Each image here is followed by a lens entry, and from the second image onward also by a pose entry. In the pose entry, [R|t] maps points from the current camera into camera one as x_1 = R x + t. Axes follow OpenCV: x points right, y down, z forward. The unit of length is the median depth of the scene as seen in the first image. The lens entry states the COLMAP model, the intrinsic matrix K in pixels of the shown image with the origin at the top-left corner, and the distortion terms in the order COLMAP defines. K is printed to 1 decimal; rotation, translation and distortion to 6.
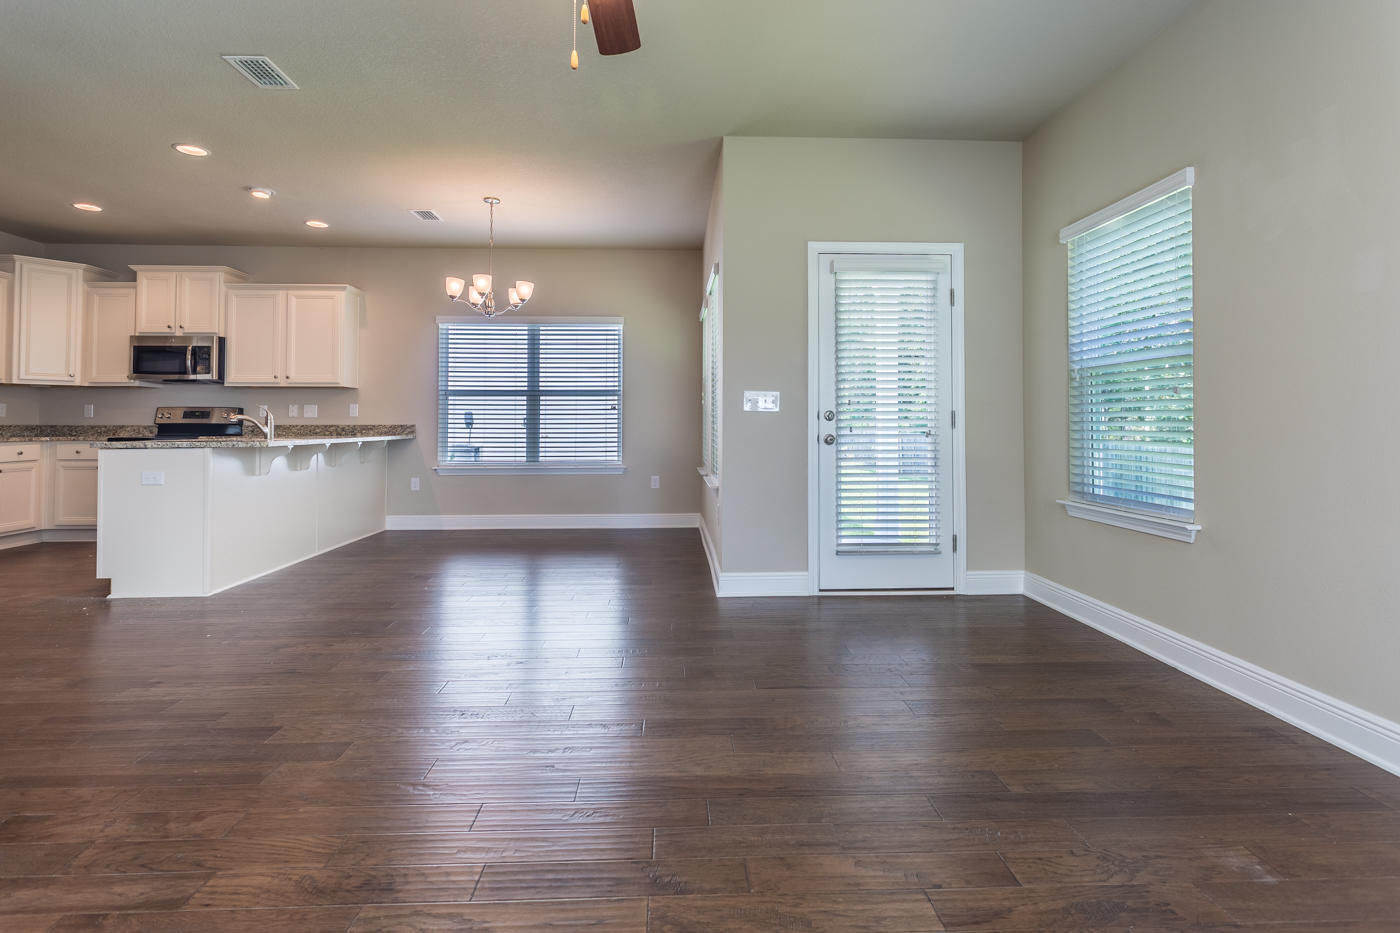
lens RADIAL K [[689.0, 0, 705.6], [0, 689.0, 404.4], [0, 0, 1]] dist [0.003679, 0.000863]
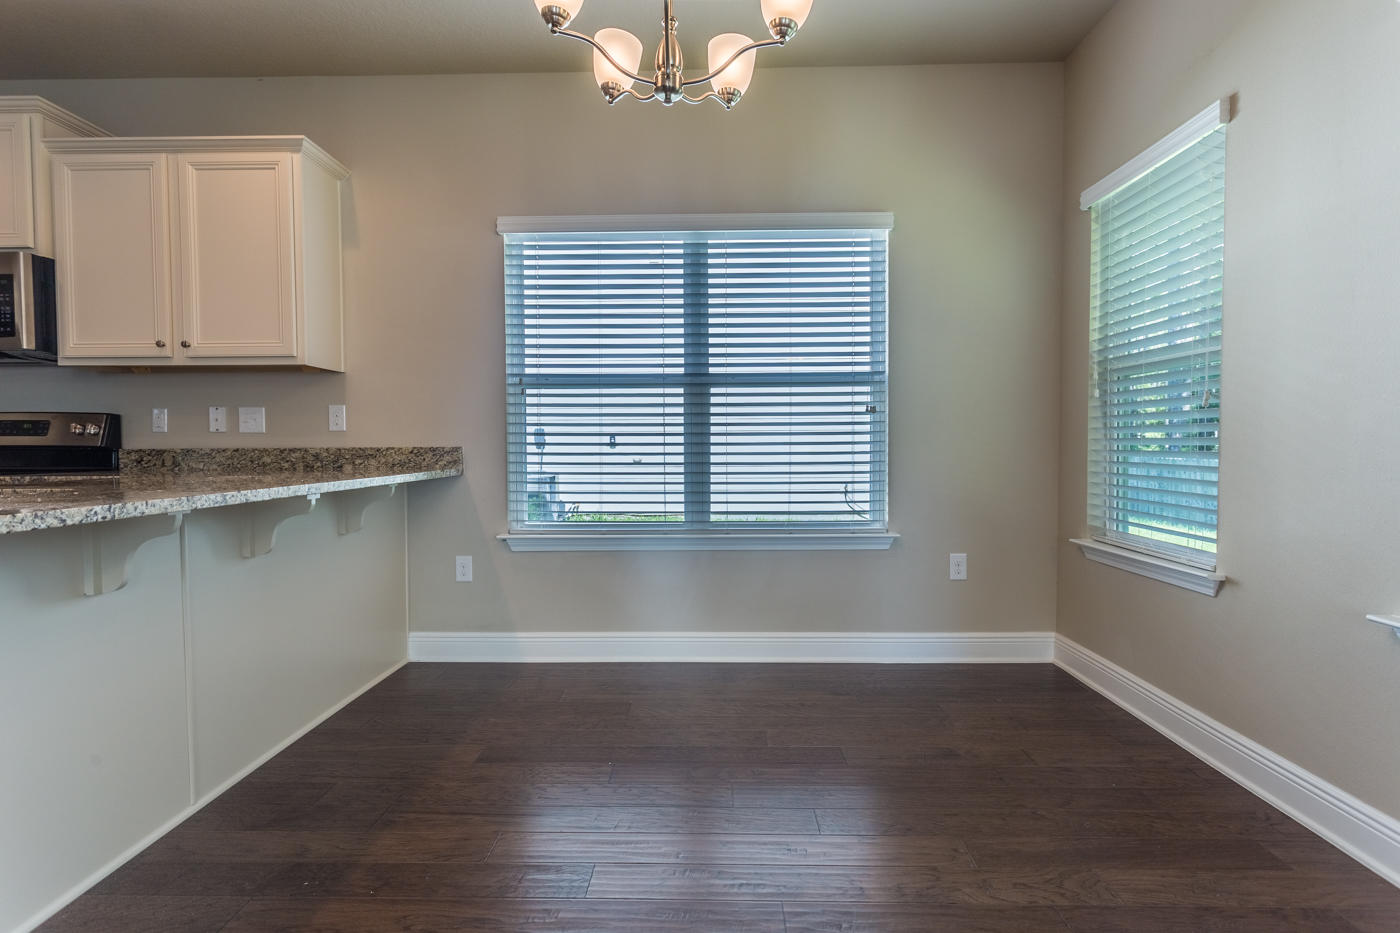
lens RADIAL K [[672.7, 0, 700.0], [0, 672.7, 466.5], [0, 0, 1]] dist [0.004898, 0.000587]
pose [[0.997379, -0.002025, -0.072332, -0.235337], [0.006567, 0.998017, 0.062606, 0.015862], [0.072062, -0.062917, 0.995414, 0.580152]]
